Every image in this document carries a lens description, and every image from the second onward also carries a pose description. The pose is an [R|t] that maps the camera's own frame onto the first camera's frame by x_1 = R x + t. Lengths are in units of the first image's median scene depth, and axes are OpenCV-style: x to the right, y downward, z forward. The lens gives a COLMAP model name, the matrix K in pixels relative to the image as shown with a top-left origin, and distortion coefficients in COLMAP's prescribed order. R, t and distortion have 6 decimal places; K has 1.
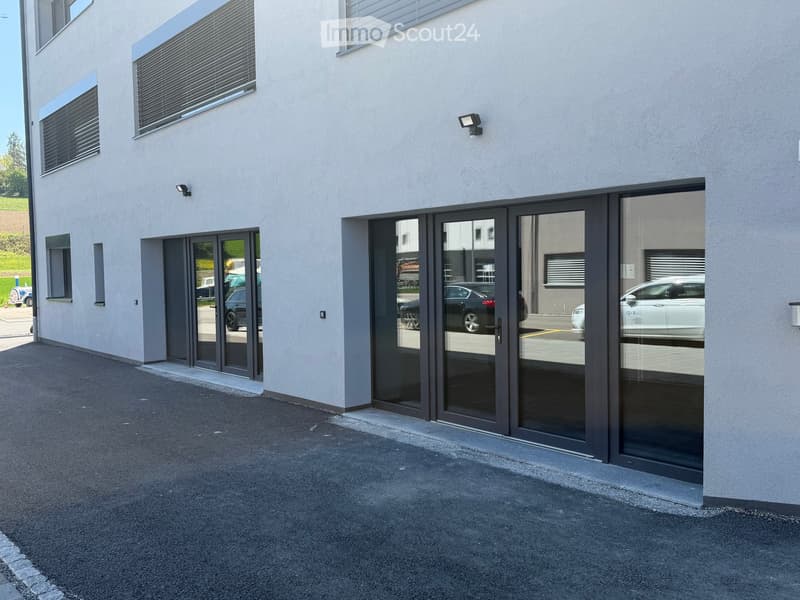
lens RADIAL K [[560.6, 0, 400.6], [0, 560.6, 298.6], [0, 0, 1]] dist [0.031542, -0.044031]
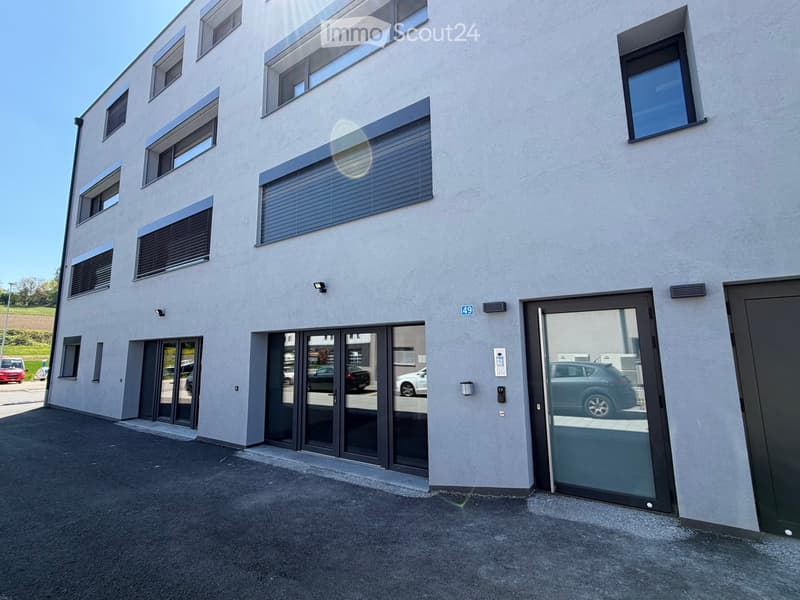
lens RADIAL K [[322.8, 0, 403.9], [0, 322.8, 303.2], [0, 0, 1]] dist [-0.009195, -0.000298]
pose [[0.976464, 0.027693, 0.213895, 0.151158], [0.012554, 0.982744, -0.184545, -0.041470], [-0.215315, 0.182886, 0.959267, -0.104509]]
